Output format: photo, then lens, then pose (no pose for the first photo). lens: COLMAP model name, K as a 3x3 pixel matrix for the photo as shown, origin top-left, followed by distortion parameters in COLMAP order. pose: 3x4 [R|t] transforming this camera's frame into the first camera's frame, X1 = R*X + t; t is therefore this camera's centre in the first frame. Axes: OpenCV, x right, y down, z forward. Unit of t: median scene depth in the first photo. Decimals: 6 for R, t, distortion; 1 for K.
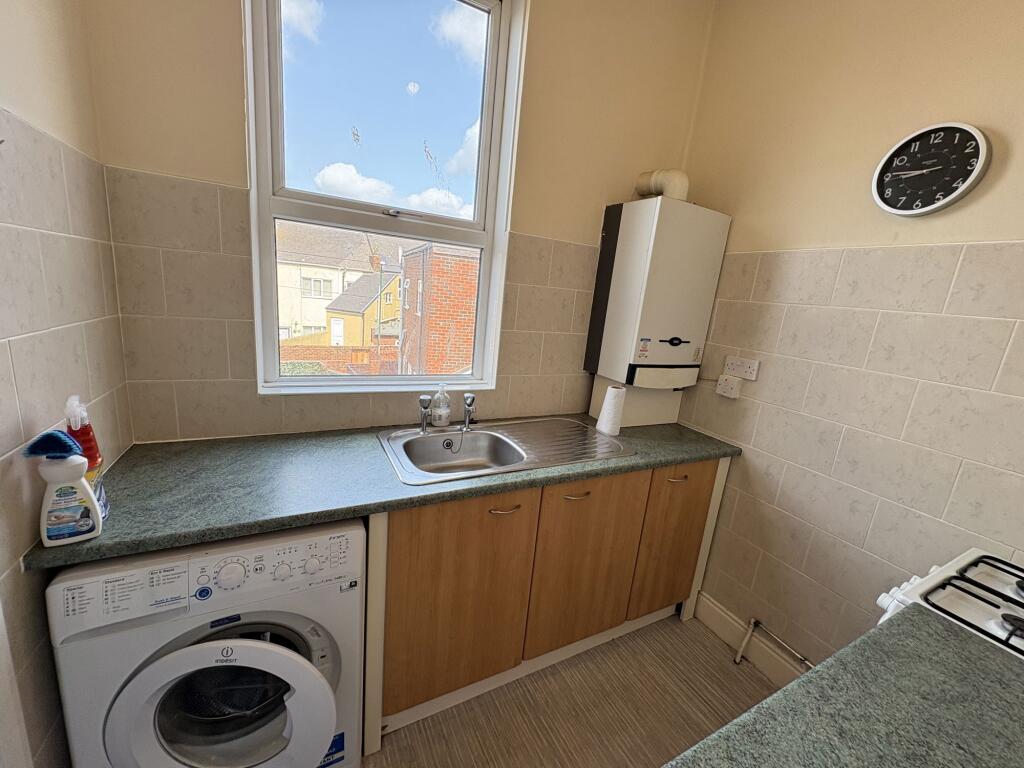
lens RADIAL K [[407.1, 0, 514.8], [0, 407.1, 385.9], [0, 0, 1]] dist [-0.003230, 0.000836]
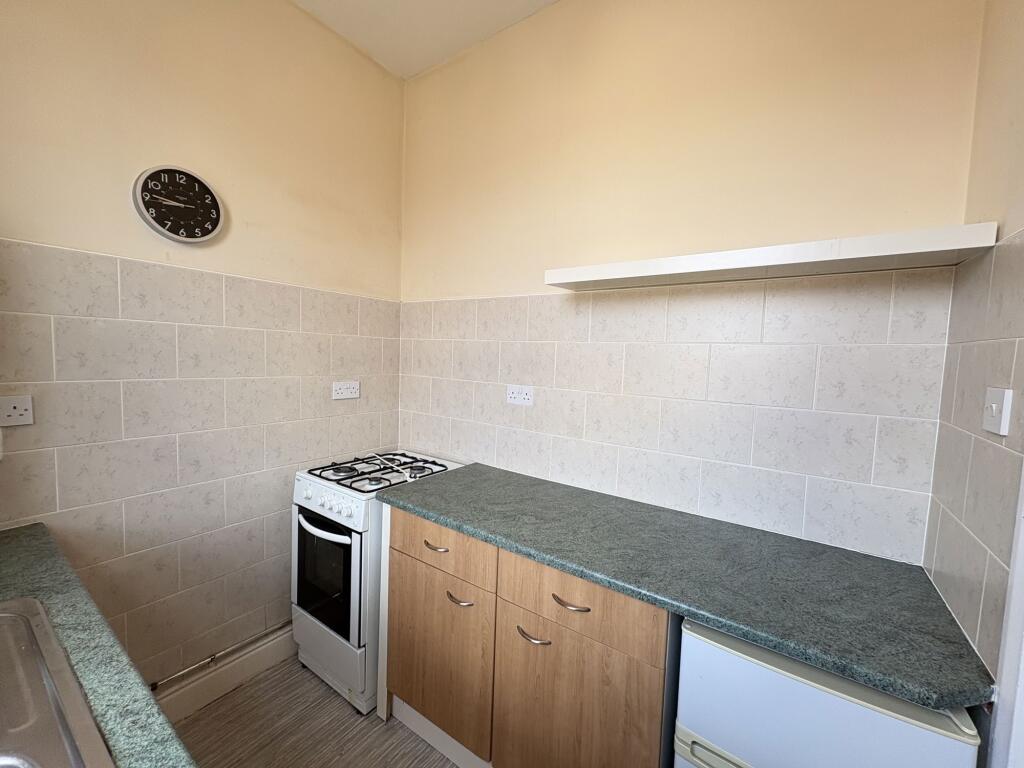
lens RADIAL K [[407.1, 0, 515.0], [0, 407.1, 380.5], [0, 0, 1]] dist [-0.003230, 0.000836]
pose [[-0.462008, -0.172789, 0.869881, -0.477481], [0.117734, 0.960207, 0.253261, -0.200384], [-0.879027, 0.219423, -0.423280, 0.672306]]
